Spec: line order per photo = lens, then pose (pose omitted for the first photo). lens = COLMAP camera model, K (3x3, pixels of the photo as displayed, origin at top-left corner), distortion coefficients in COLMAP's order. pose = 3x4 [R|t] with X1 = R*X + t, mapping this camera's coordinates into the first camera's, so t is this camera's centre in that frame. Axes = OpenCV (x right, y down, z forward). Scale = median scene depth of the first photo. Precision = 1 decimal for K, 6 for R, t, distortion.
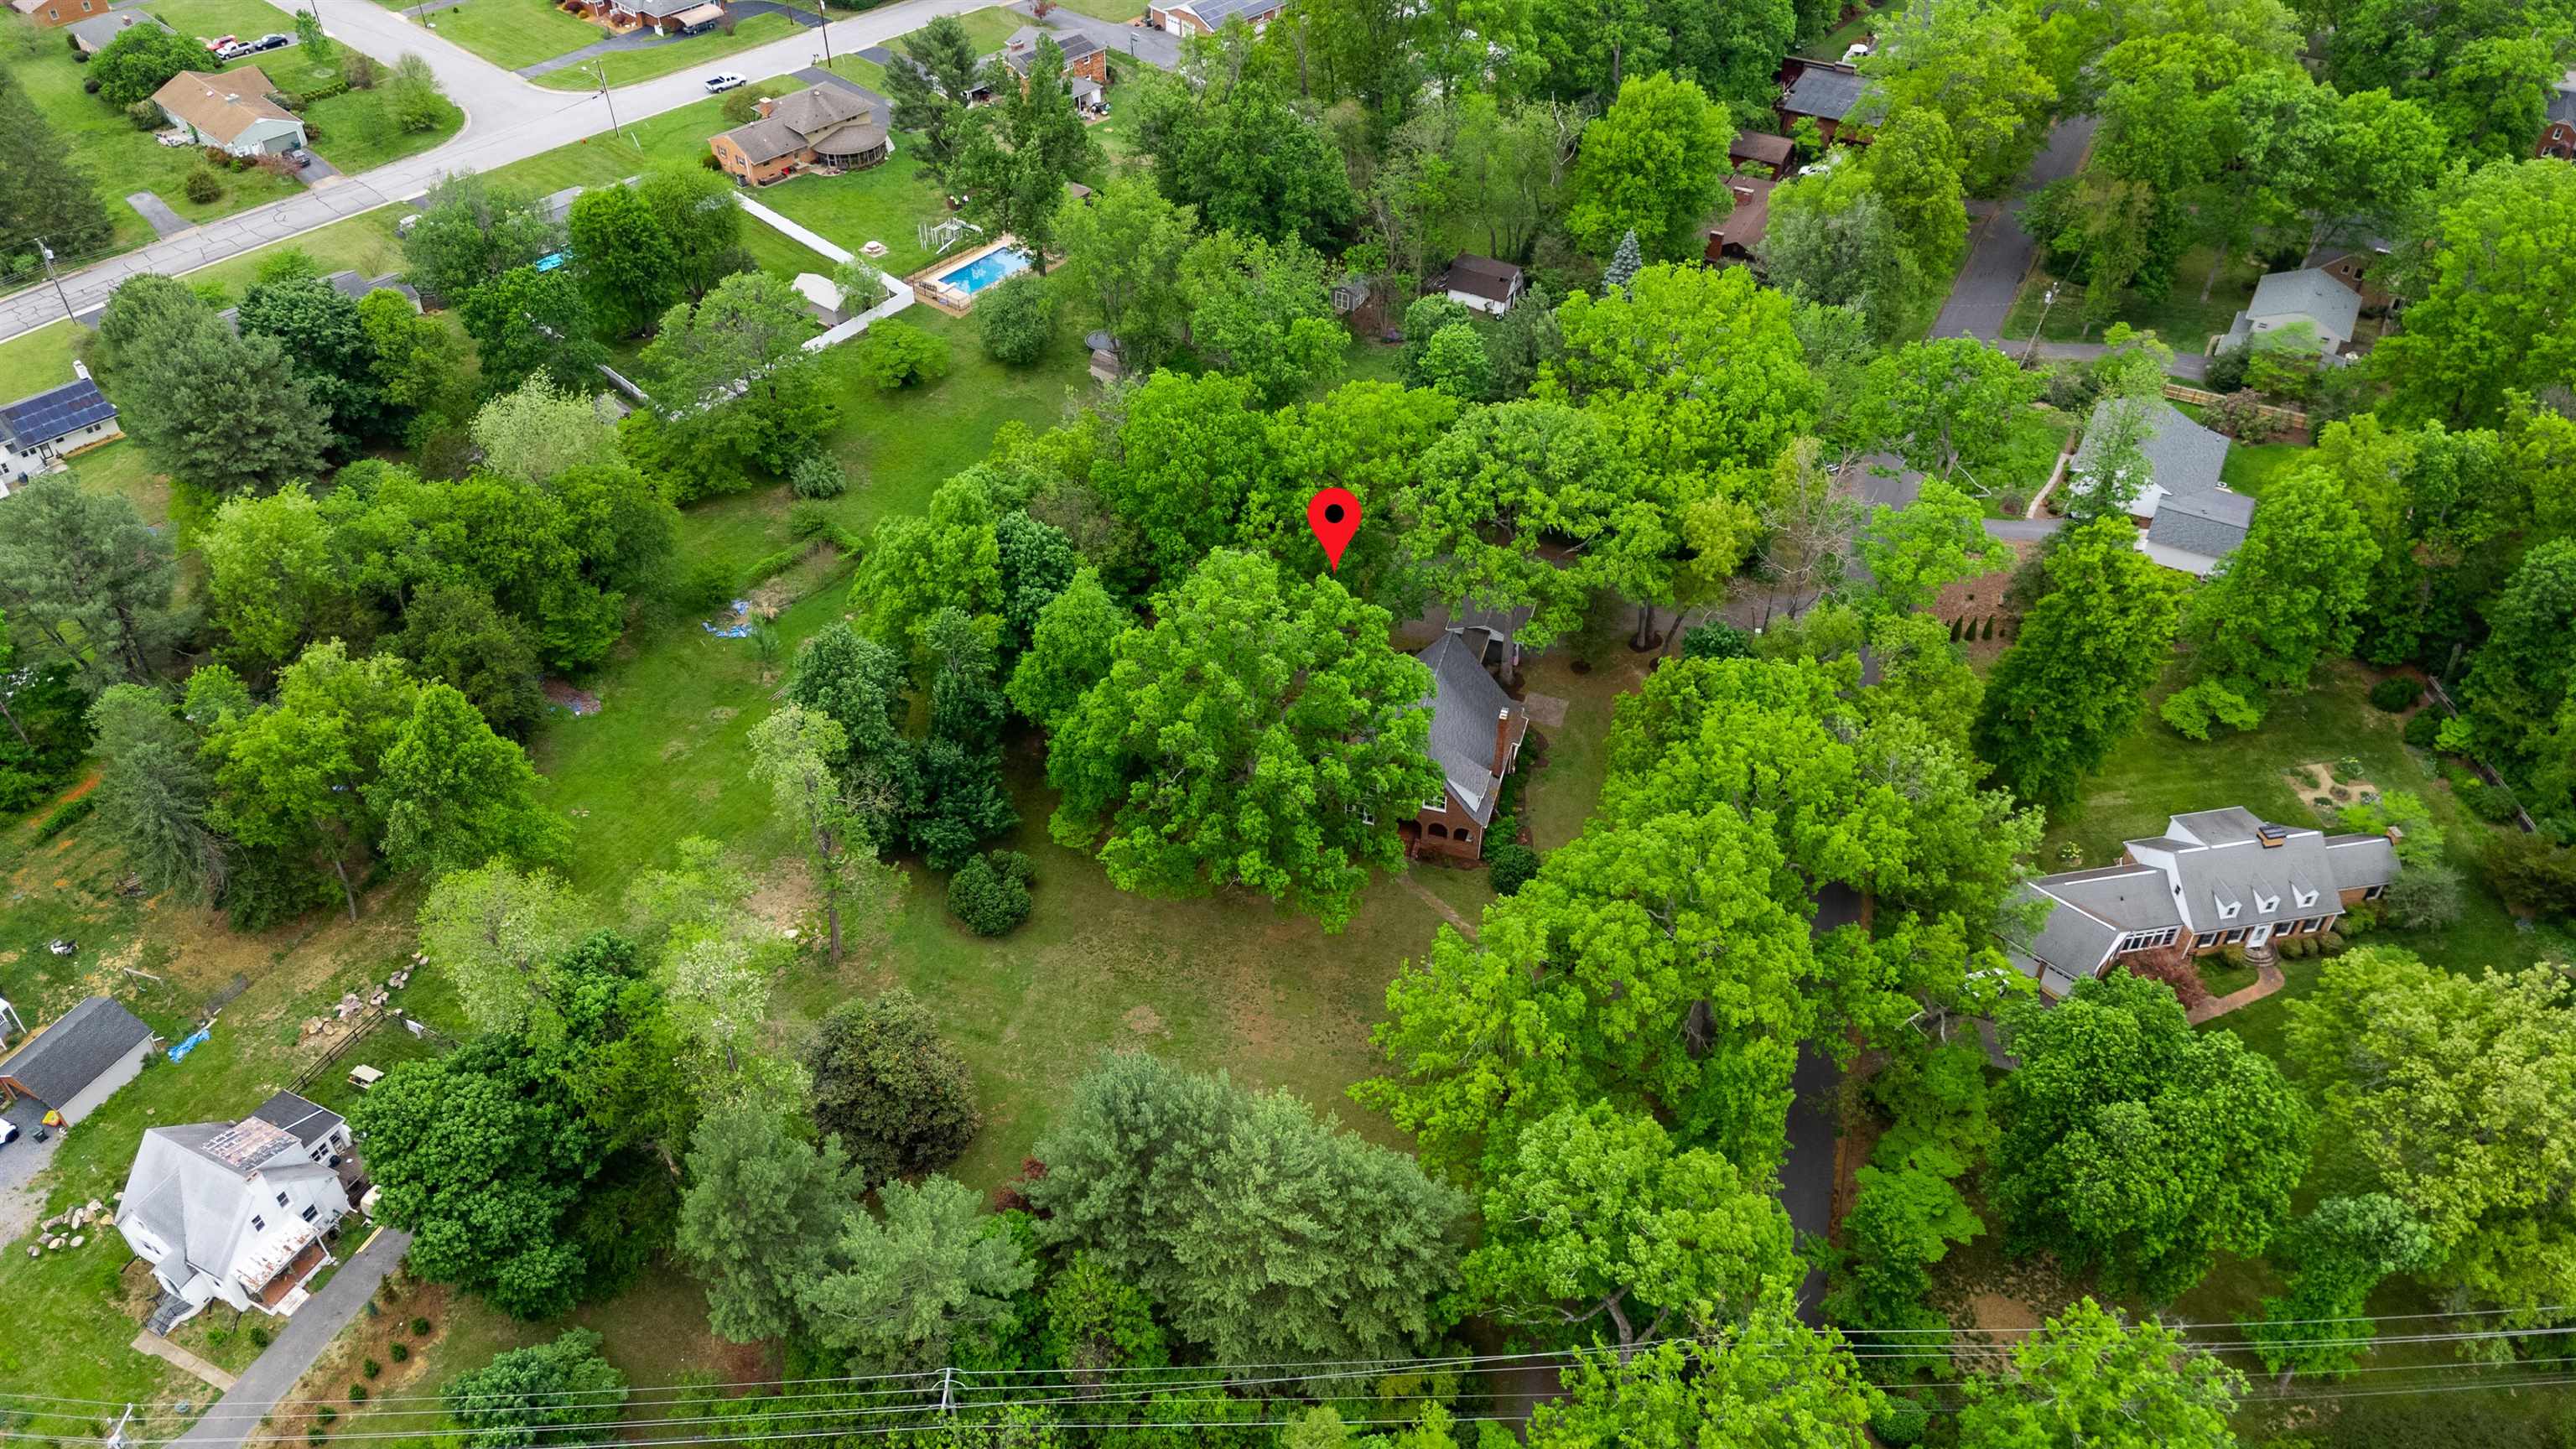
lens RADIAL K [[1864.0, 0, 1285.2], [0, 1864.0, 807.2], [0, 0, 1]] dist [0.080187, -0.072617]
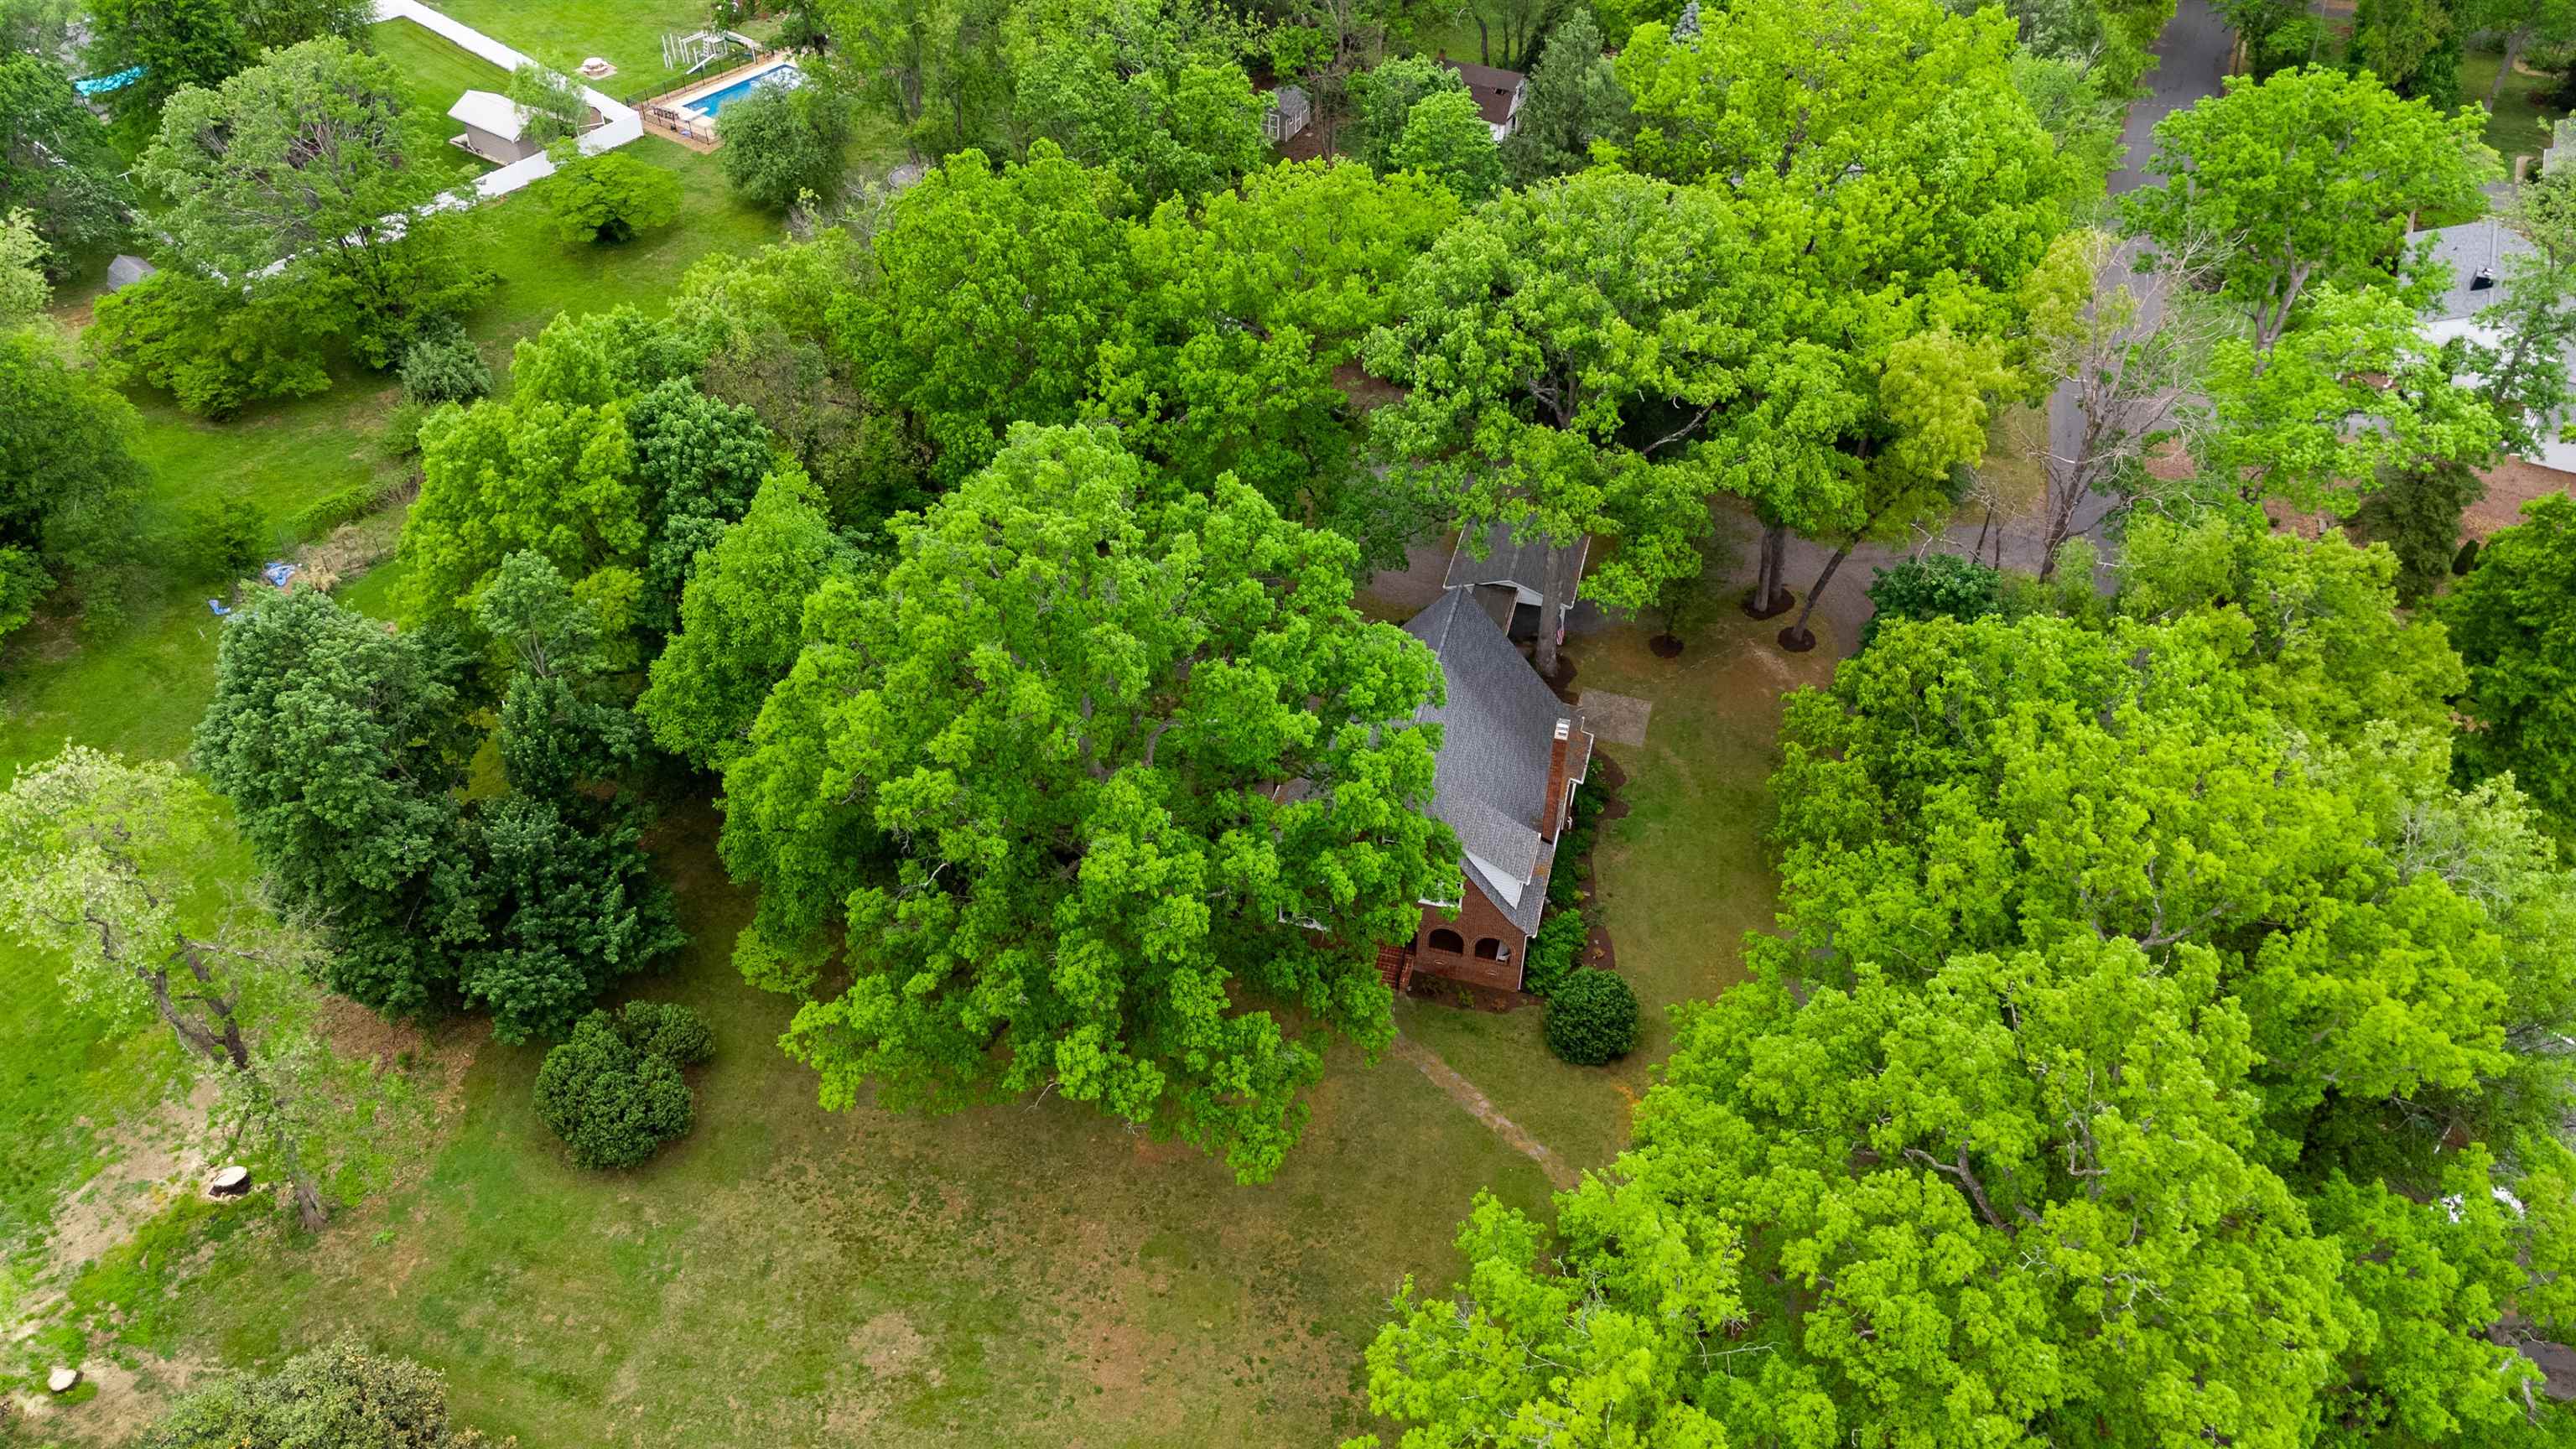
lens RADIAL K [[1864.0, 0, 1285.2], [0, 1864.0, 807.2], [0, 0, 1]] dist [0.080187, -0.072617]
pose [[0.999538, -0.021019, 0.021952, 0.022755], [0.020986, 0.999778, 0.001752, -0.030412], [-0.021984, -0.001290, 0.999757, 0.452859]]
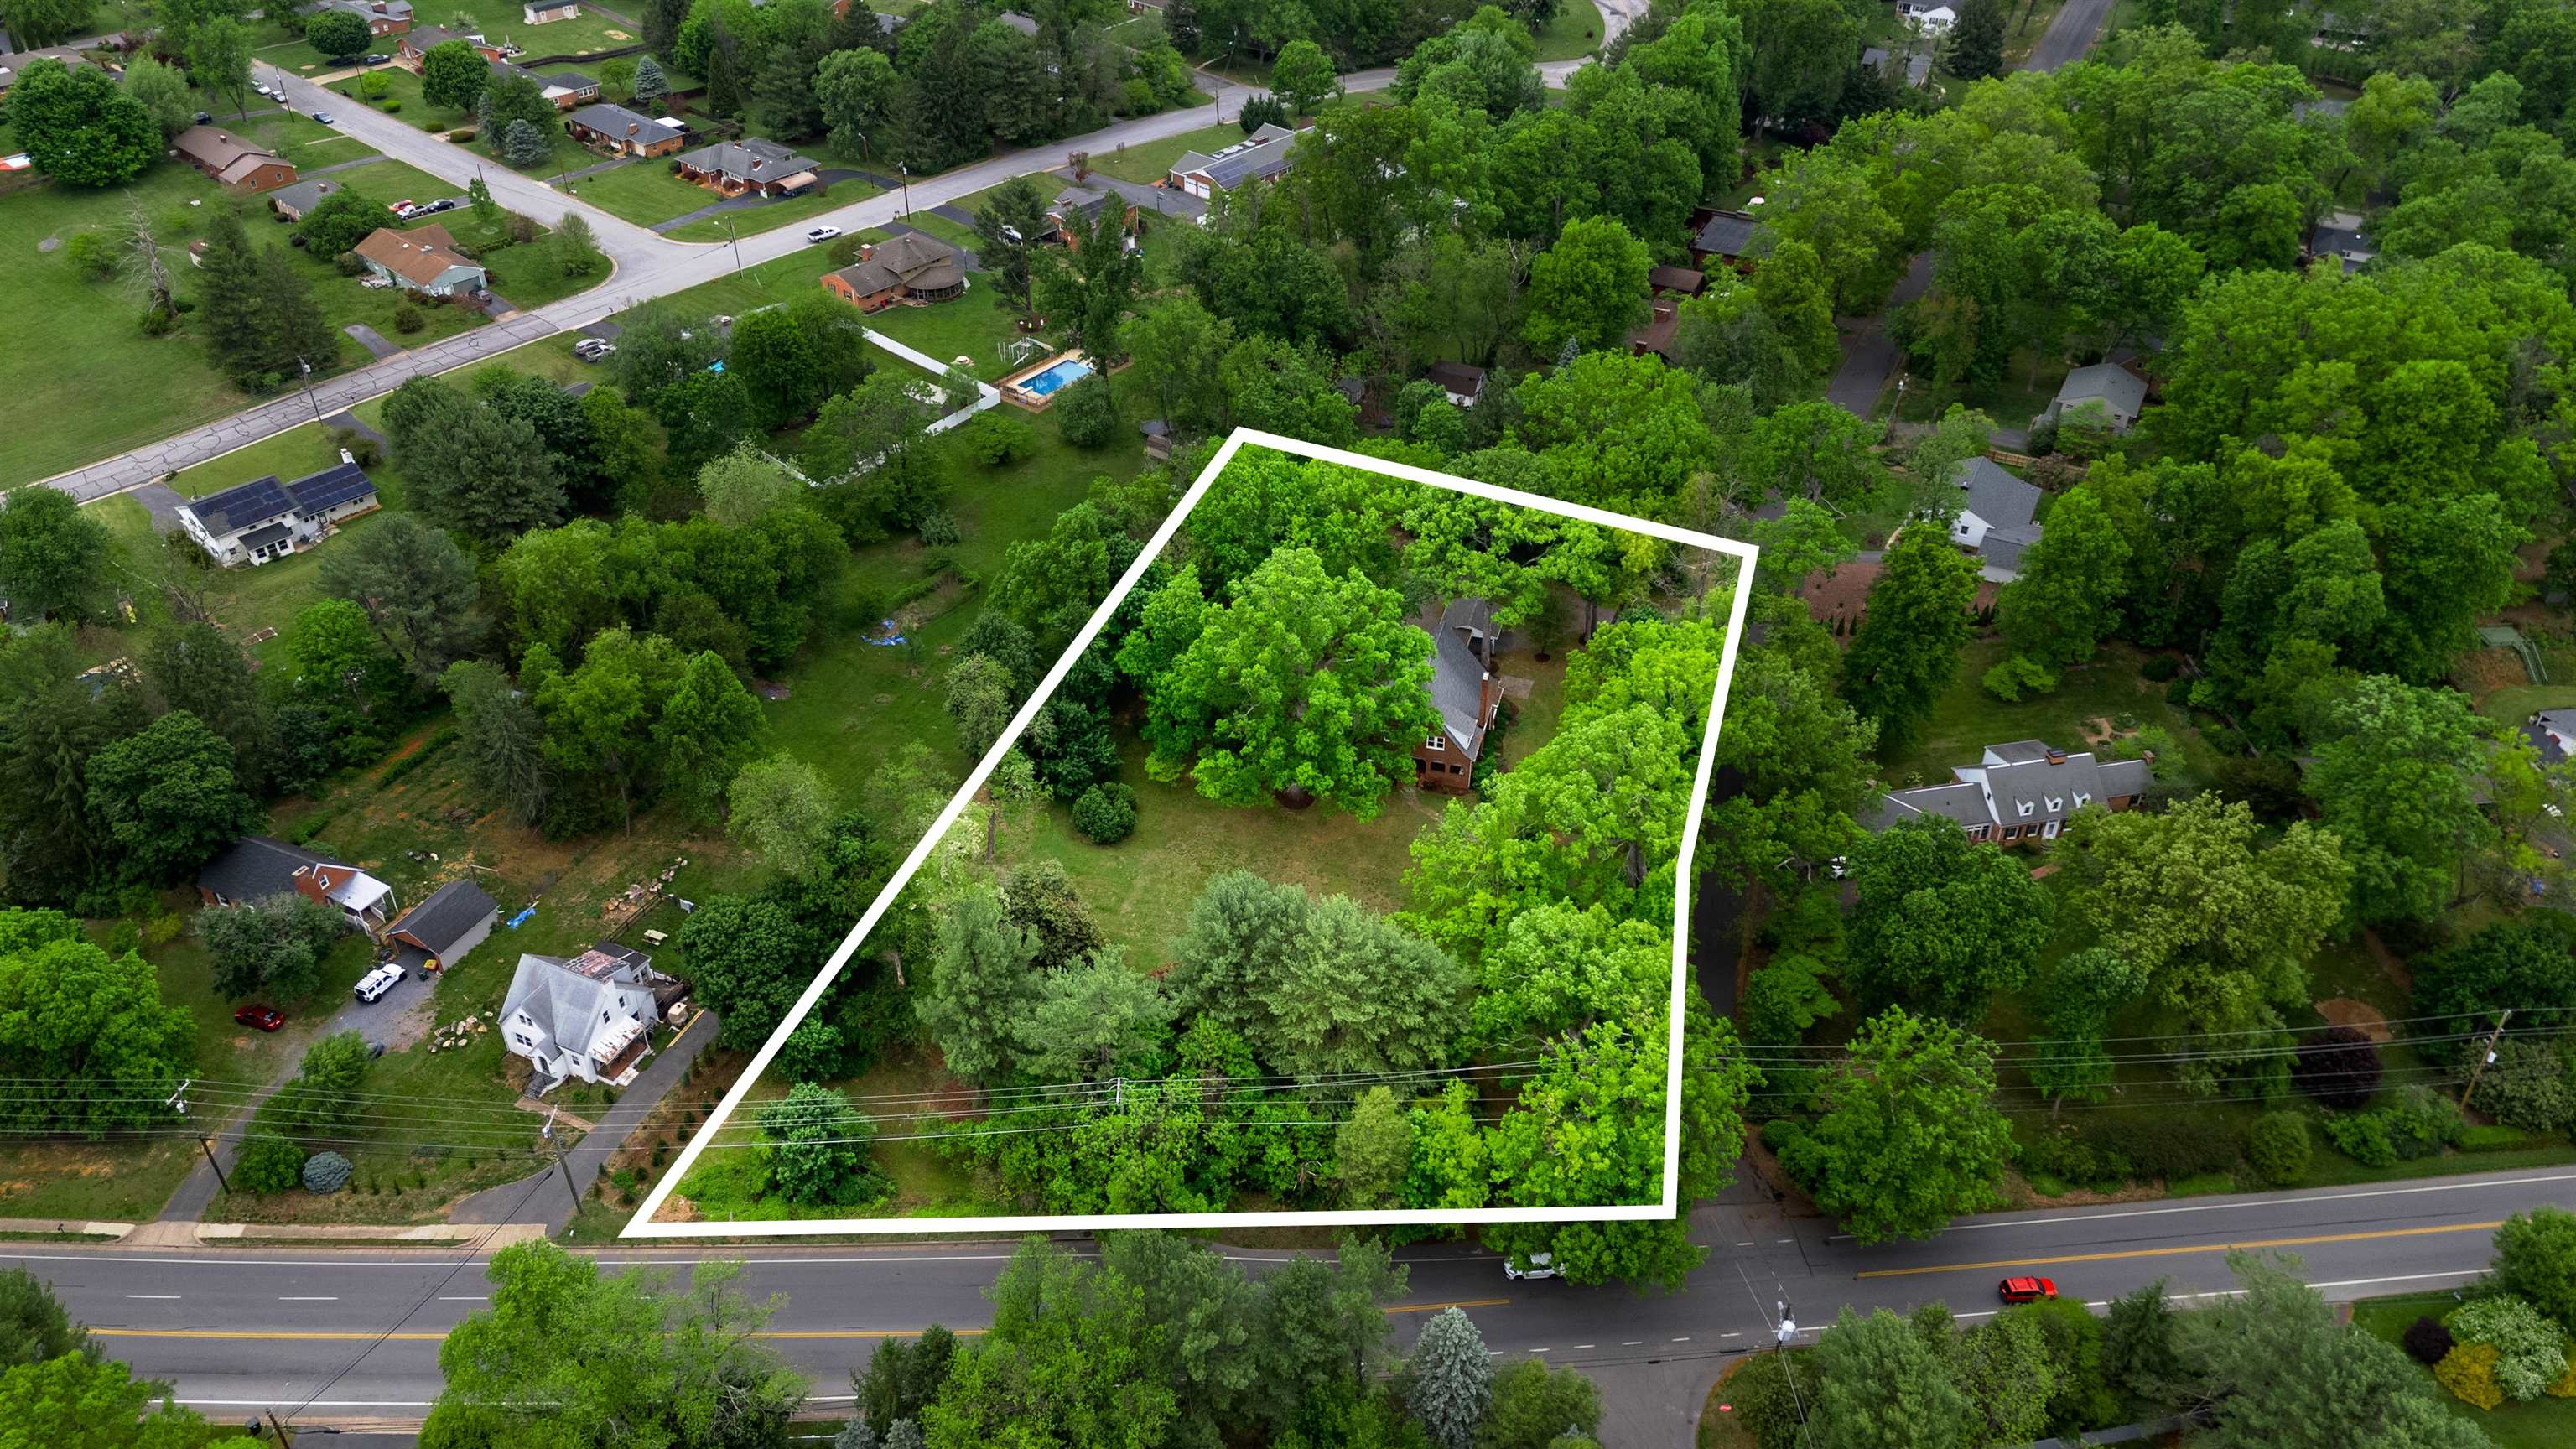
lens RADIAL K [[1864.0, 0, 1285.2], [0, 1864.0, 807.2], [0, 0, 1]] dist [0.080187, -0.072617]
pose [[0.999703, -0.014523, 0.019582, -0.054186], [0.016015, 0.996797, -0.078352, 0.146338], [-0.018382, 0.078642, 0.996733, -0.321382]]
